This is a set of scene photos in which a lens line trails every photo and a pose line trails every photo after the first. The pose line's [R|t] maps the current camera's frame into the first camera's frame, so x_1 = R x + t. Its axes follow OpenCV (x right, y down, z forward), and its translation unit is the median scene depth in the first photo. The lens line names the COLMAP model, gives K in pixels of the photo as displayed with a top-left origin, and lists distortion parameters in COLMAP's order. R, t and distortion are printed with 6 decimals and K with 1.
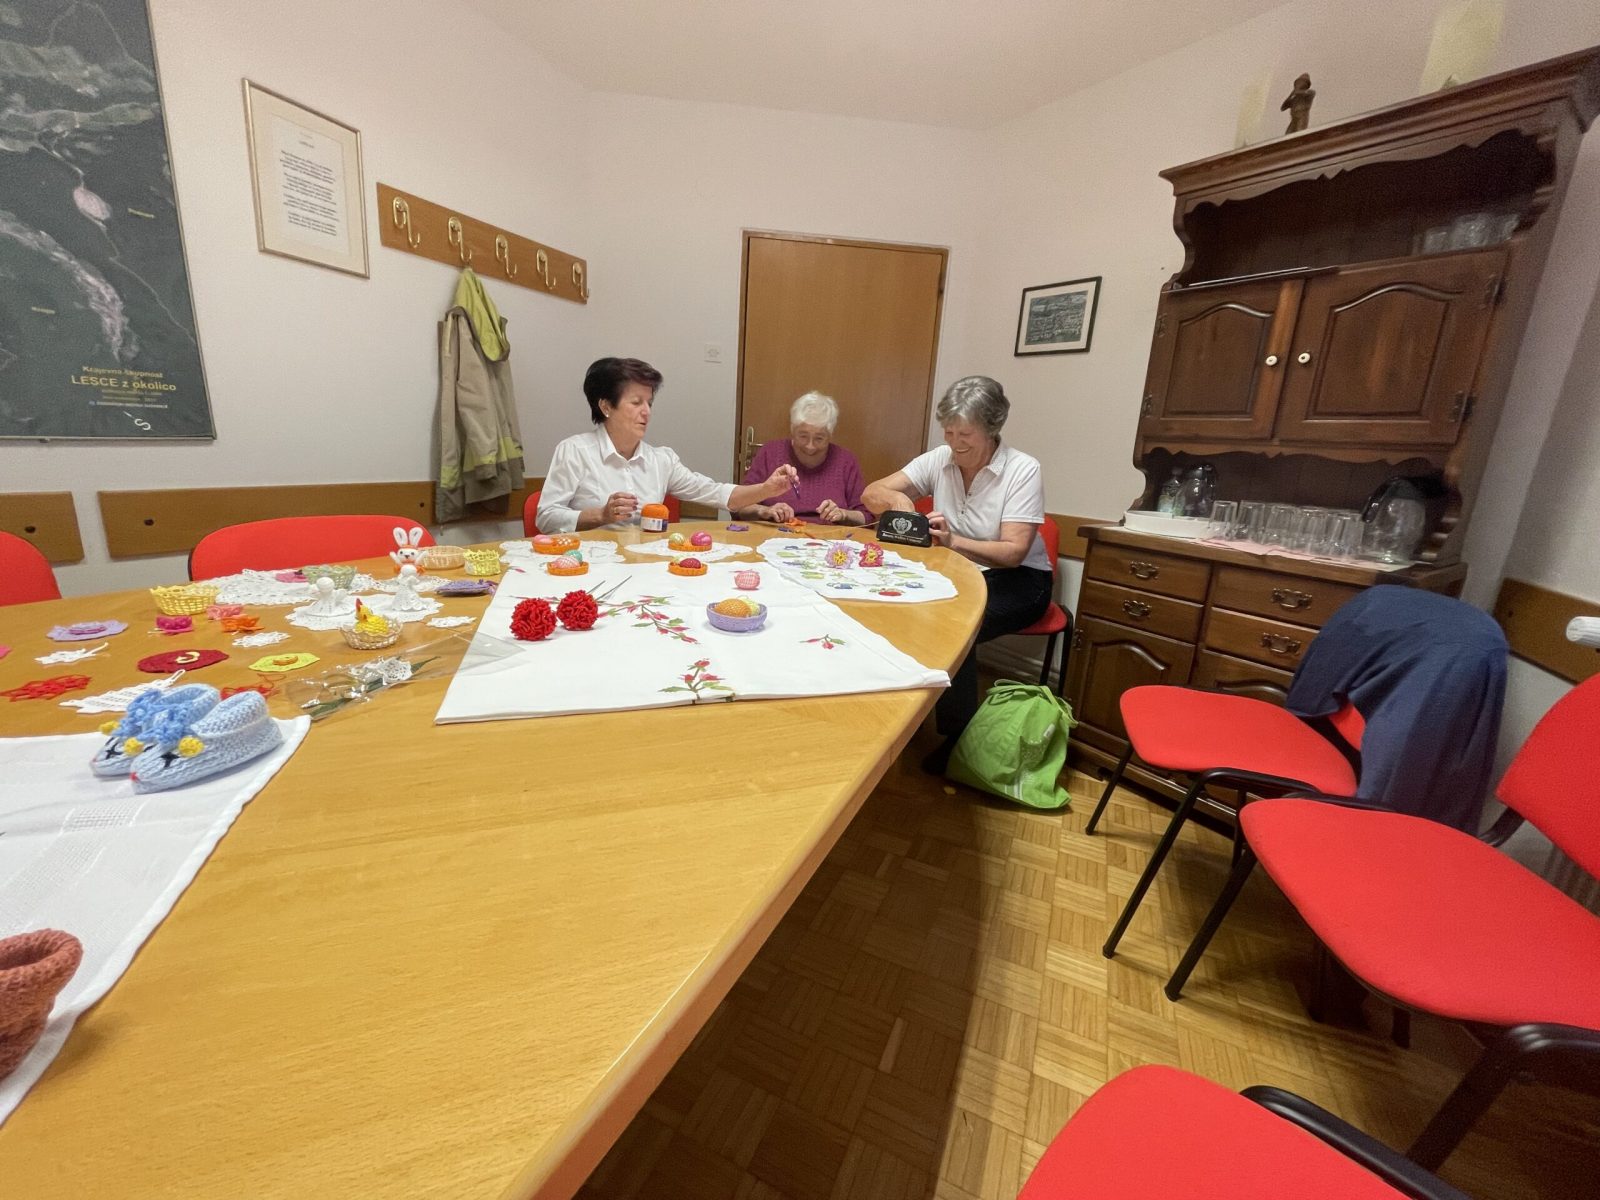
lens RADIAL K [[652.1, 0, 800.0], [0, 652.1, 600.0], [0, 0, 1]] dist [-0.002606, -0.000174]
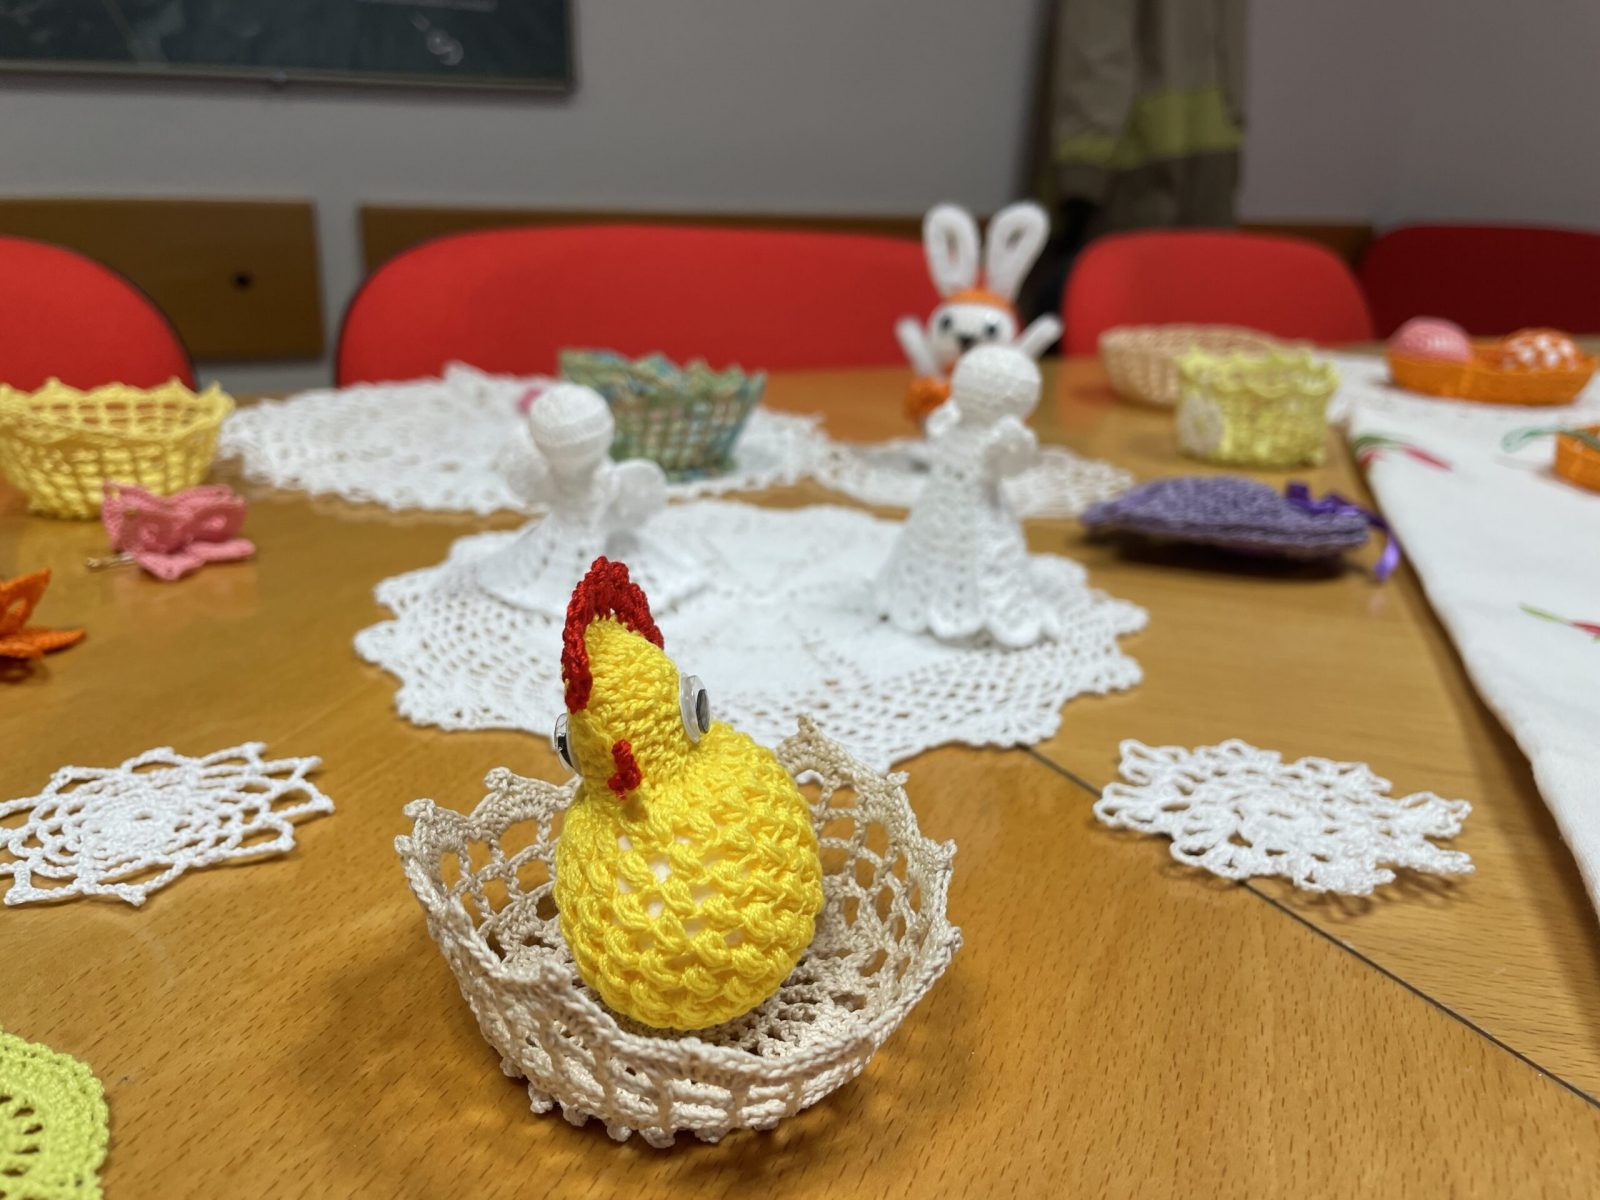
lens RADIAL K [[1224.1, 0, 800.0], [0, 1224.1, 600.0], [0, 0, 1]] dist [0.102783, -0.155705]
pose [[0.805406, 0.149933, -0.573447, -0.195744], [-0.120964, 0.988694, 0.088609, -0.006133], [0.580249, -0.001999, 0.814436, 0.310394]]
